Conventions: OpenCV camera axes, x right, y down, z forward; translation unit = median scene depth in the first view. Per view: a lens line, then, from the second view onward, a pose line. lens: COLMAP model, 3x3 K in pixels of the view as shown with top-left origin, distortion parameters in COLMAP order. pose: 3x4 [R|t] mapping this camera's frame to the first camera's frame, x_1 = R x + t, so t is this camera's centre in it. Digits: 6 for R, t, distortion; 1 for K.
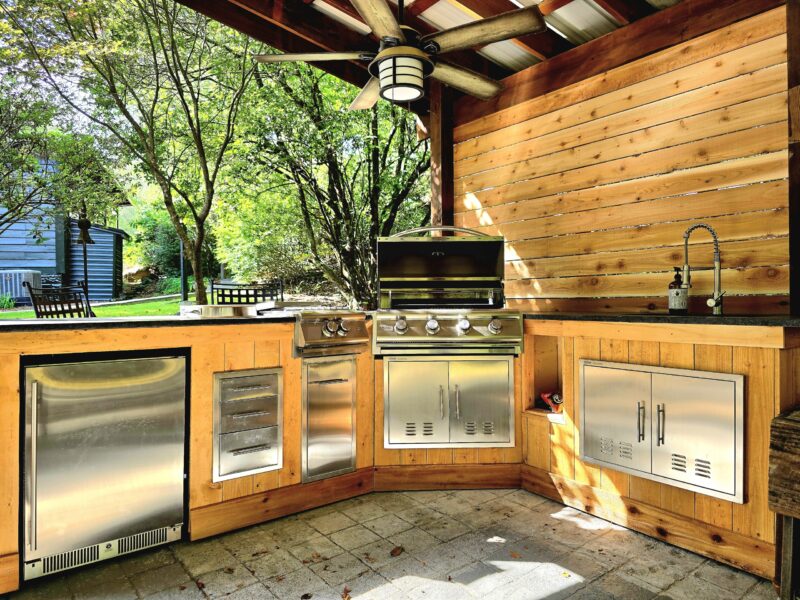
lens RADIAL K [[532.0, 0, 400.3], [0, 532.0, 298.9], [0, 0, 1]] dist [0.012421, -0.016045]
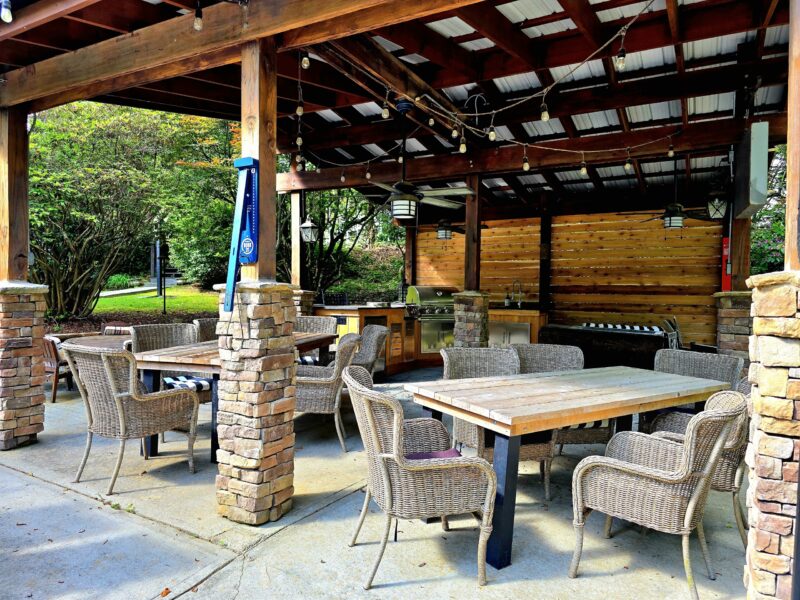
lens RADIAL K [[532.0, 0, 398.7], [0, 532.0, 303.2], [0, 0, 1]] dist [0.012421, -0.016045]
pose [[0.918782, 0.017063, 0.394396, -1.326696], [-0.022444, 0.999707, 0.009036, -0.010009], [-0.394127, -0.017154, 0.918896, -1.644145]]
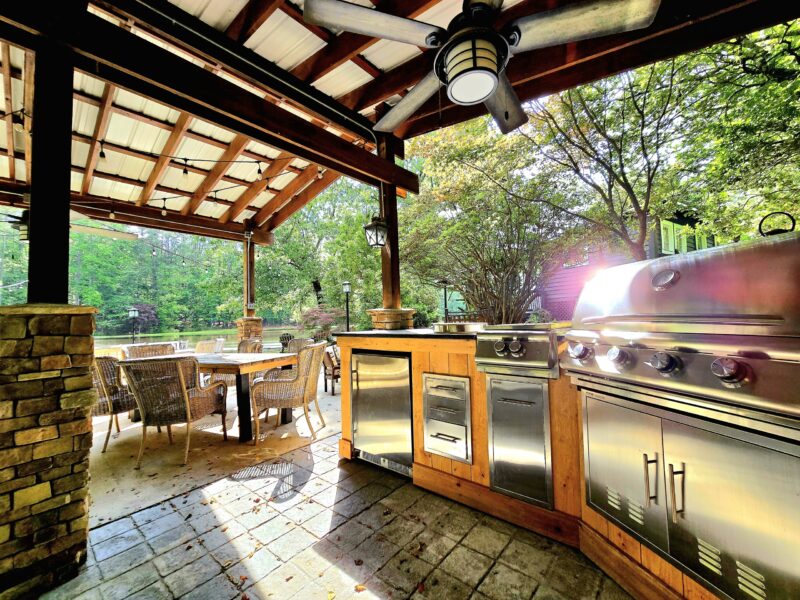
lens RADIAL K [[330.9, 0, 395.4], [0, 330.9, 301.1], [0, 0, 1]] dist [0.000189, -0.000031]
pose [[0.188496, -0.044098, -0.981083, 0.436191], [0.031244, 0.998755, -0.038889, -0.015432], [0.981577, -0.023322, 0.189639, 0.656456]]
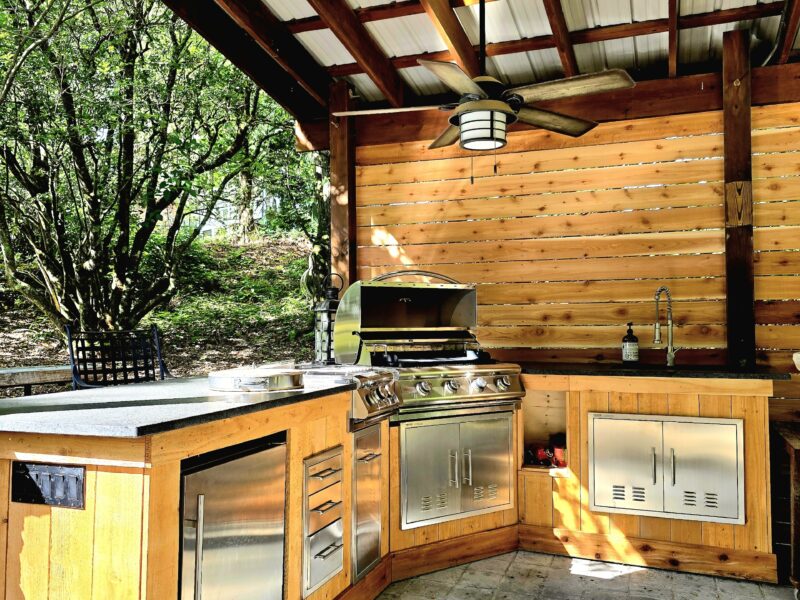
lens RADIAL K [[700.3, 0, 398.5], [0, 700.3, 297.3], [0, 0, 1]] dist [0.013059, -0.003015]
pose [[0.847633, 0.022726, 0.530096, -0.677606], [-0.002499, 0.999242, -0.038842, -0.055434], [-0.530577, 0.031599, 0.847048, 0.023854]]
